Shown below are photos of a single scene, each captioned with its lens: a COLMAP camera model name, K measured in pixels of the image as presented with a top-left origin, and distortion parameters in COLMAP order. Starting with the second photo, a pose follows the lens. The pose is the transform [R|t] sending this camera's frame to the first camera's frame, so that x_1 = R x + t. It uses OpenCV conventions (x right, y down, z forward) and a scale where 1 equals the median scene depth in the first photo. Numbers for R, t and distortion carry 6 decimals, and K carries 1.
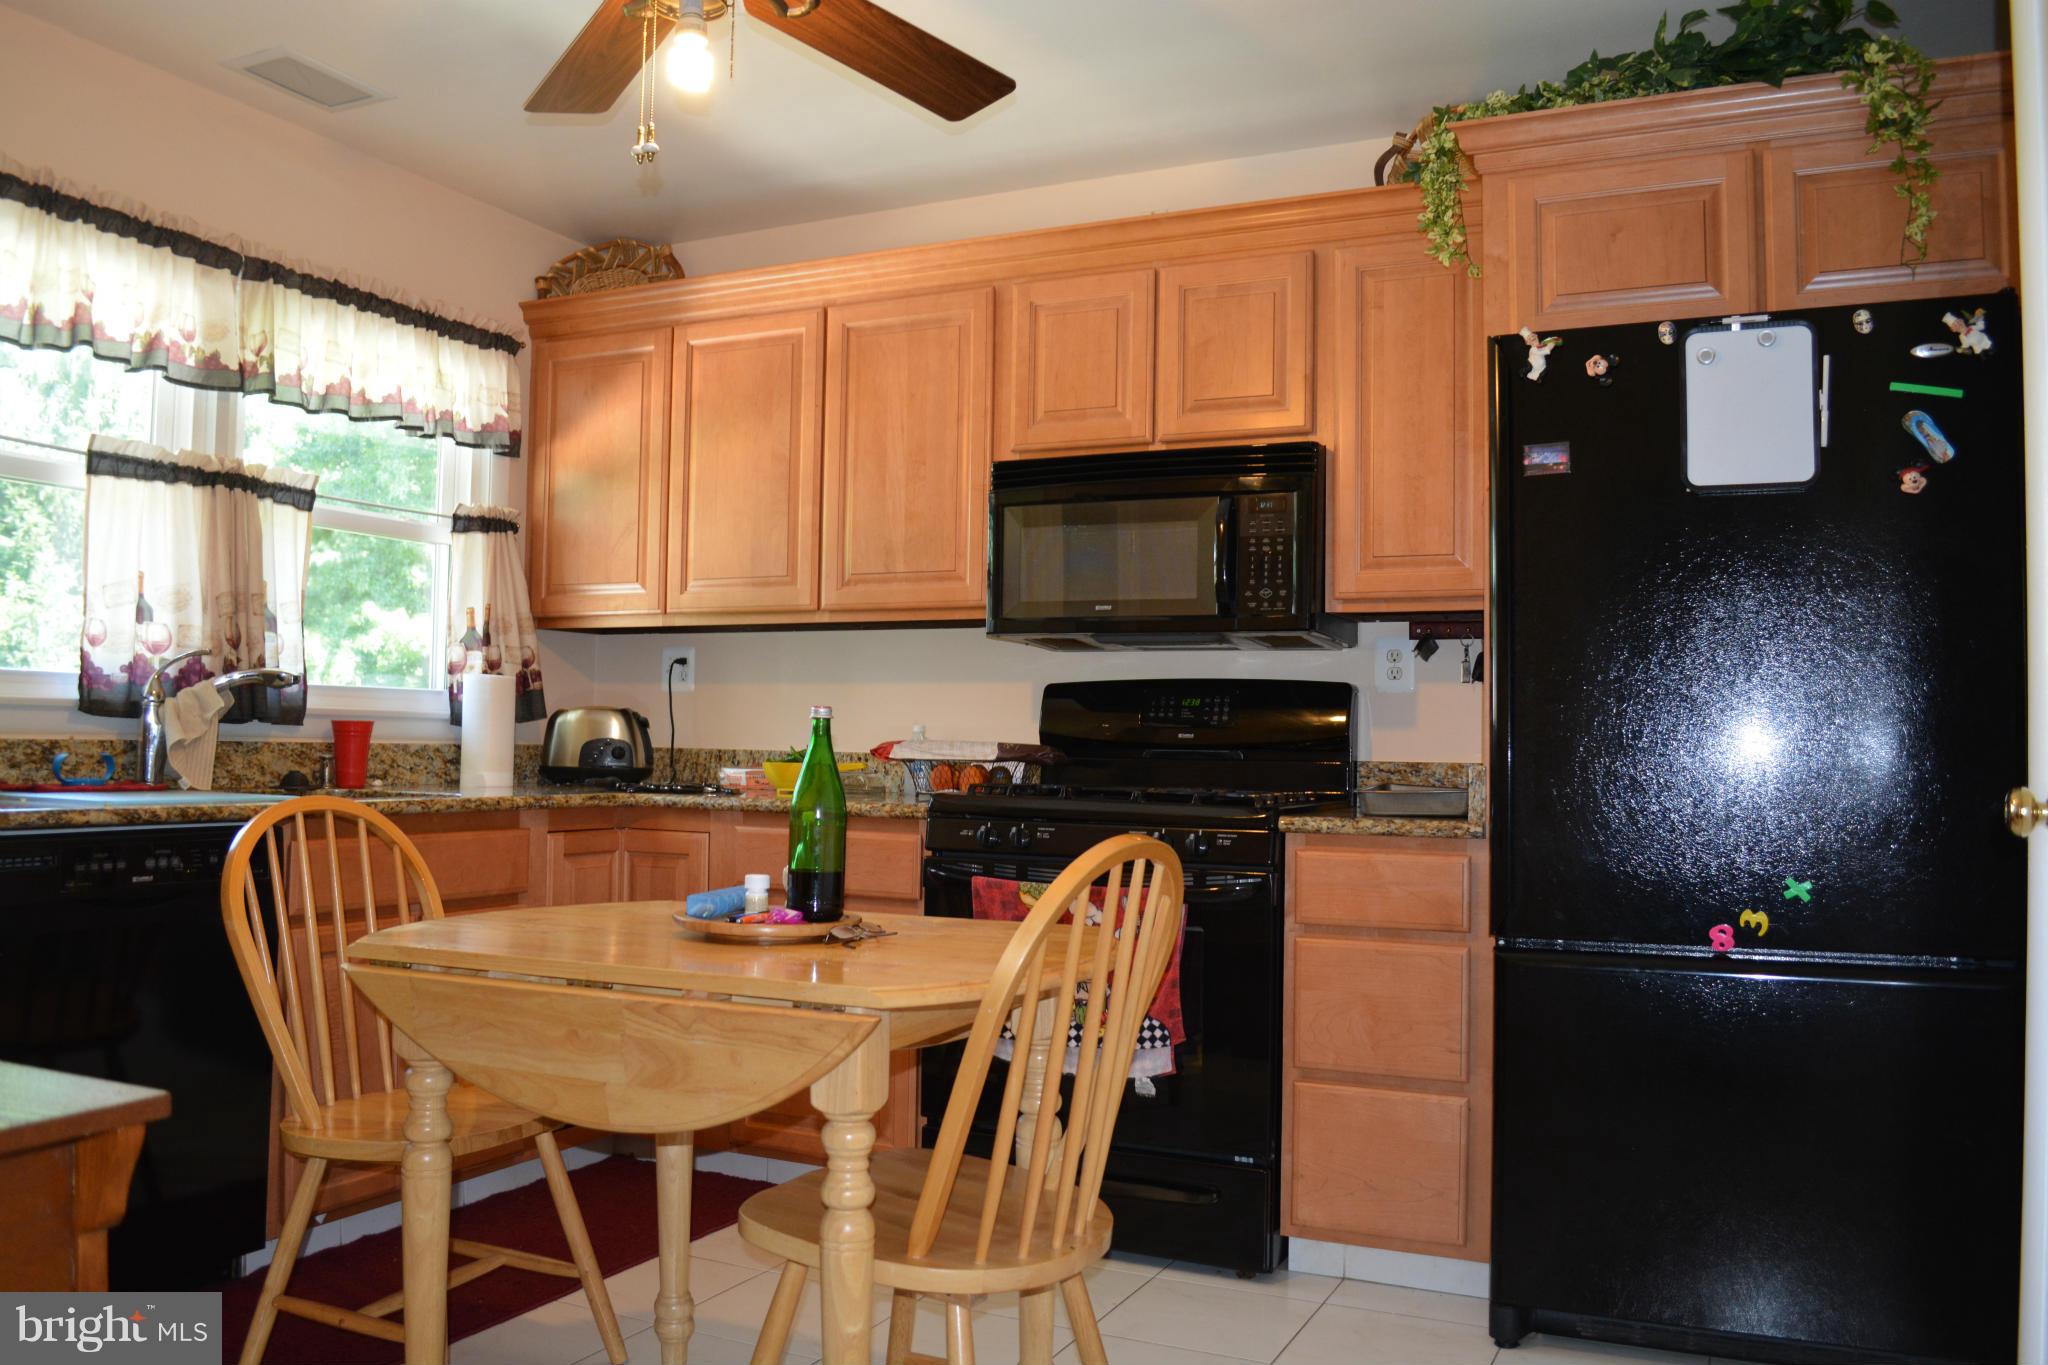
lens RADIAL K [[1623.9, 0, 1024.0], [0, 1623.9, 682.5], [0, 0, 1]] dist [-0.098814, 0.042213]
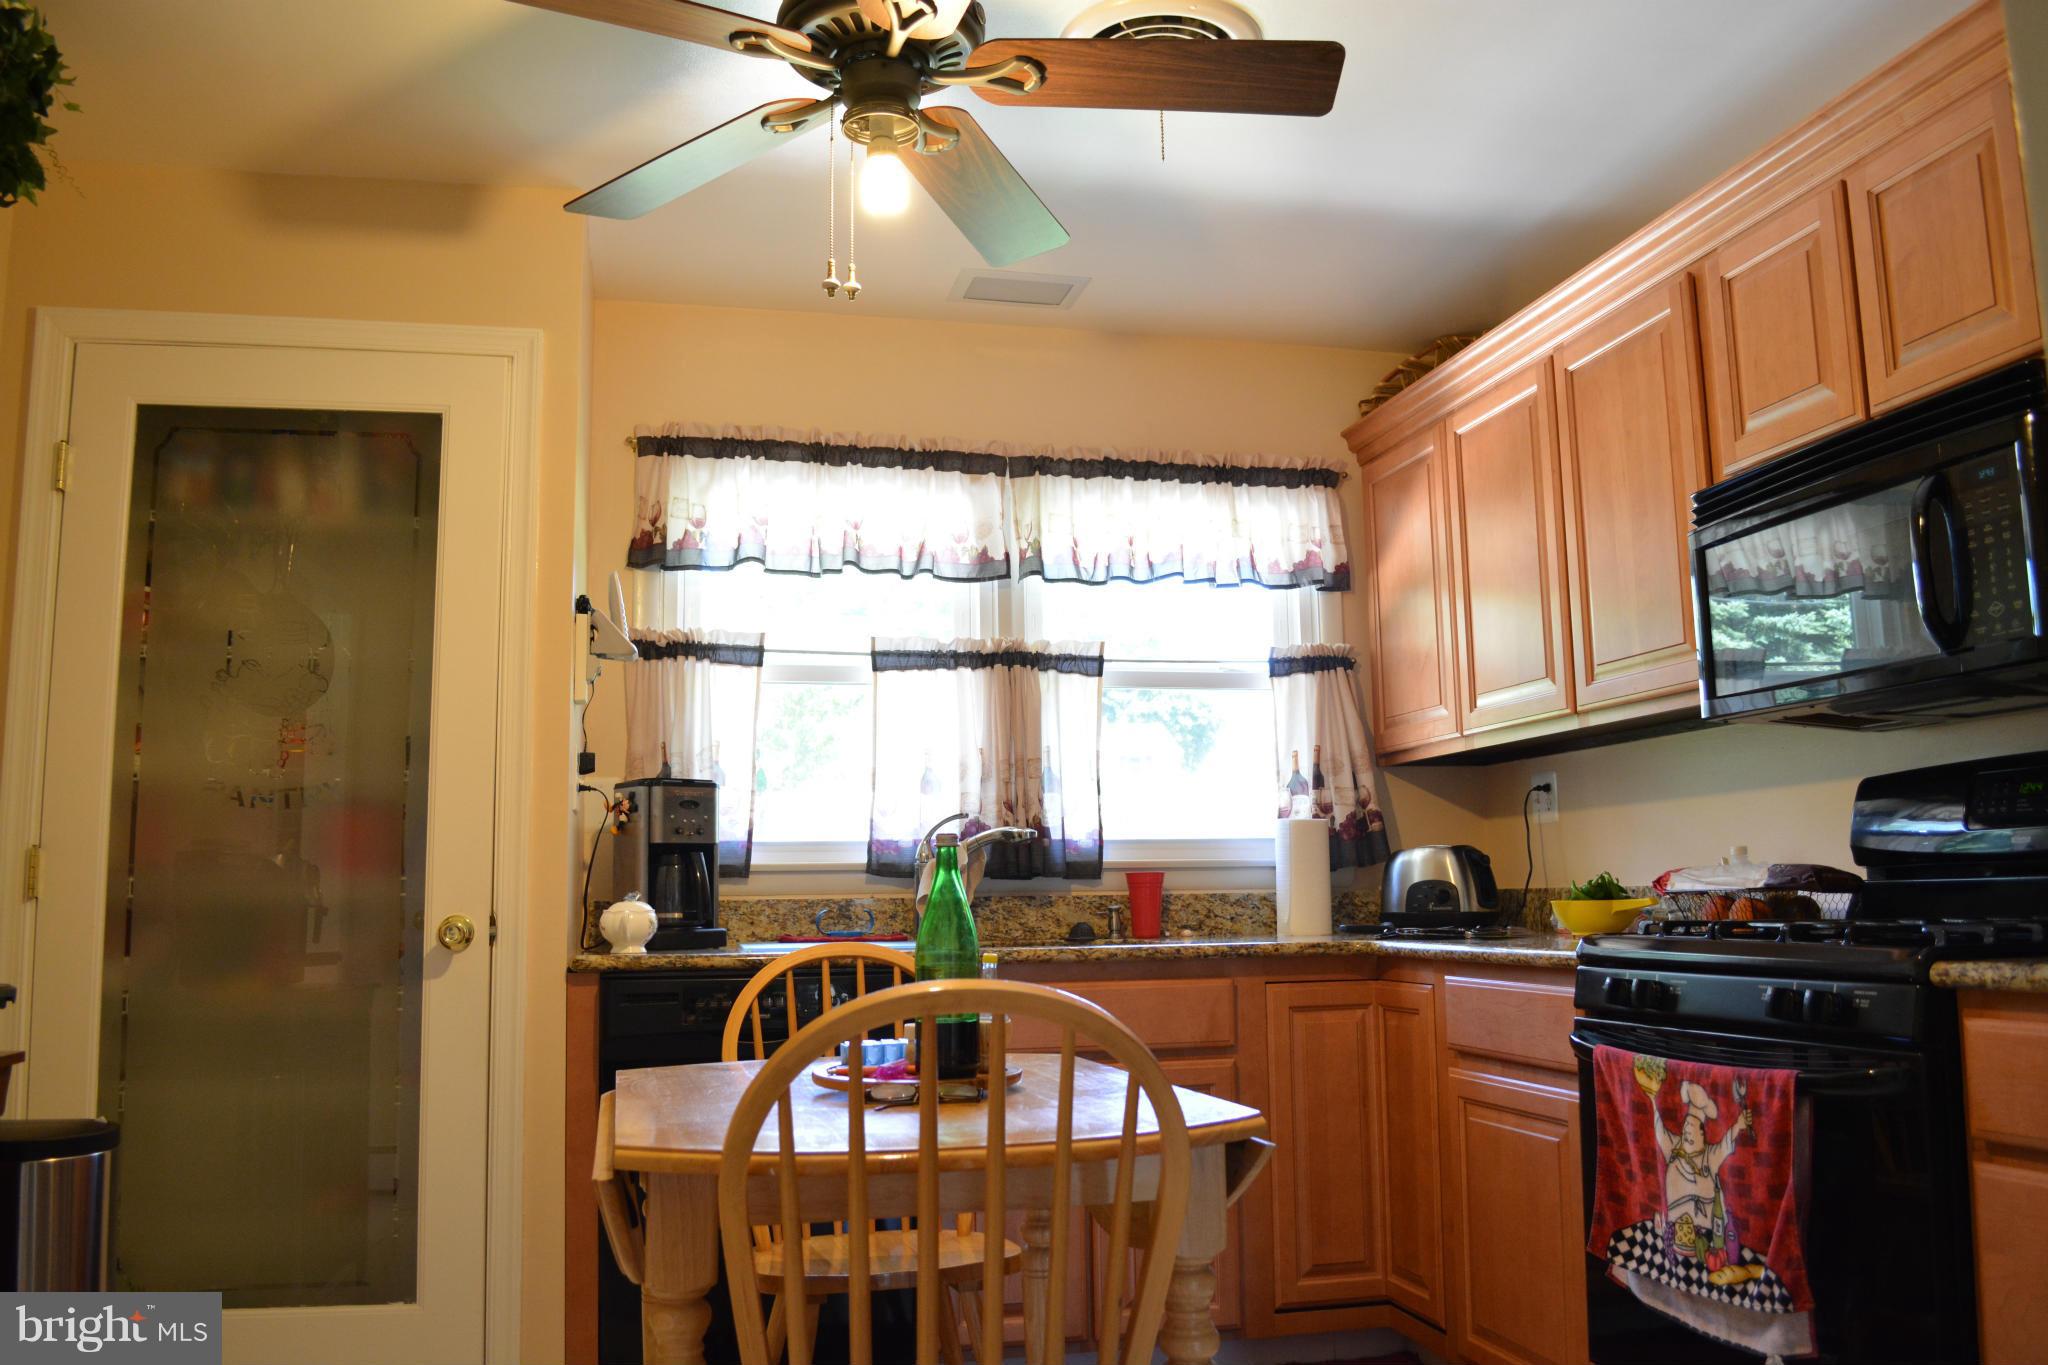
lens RADIAL K [[1623.9, 0, 1024.0], [0, 1623.9, 682.5], [0, 0, 1]] dist [-0.098814, 0.042213]
pose [[0.613401, -0.130054, -0.778990, 0.363725], [0.053742, 0.990936, -0.123120, 0.027179], [0.787941, 0.033658, 0.614830, 0.295903]]
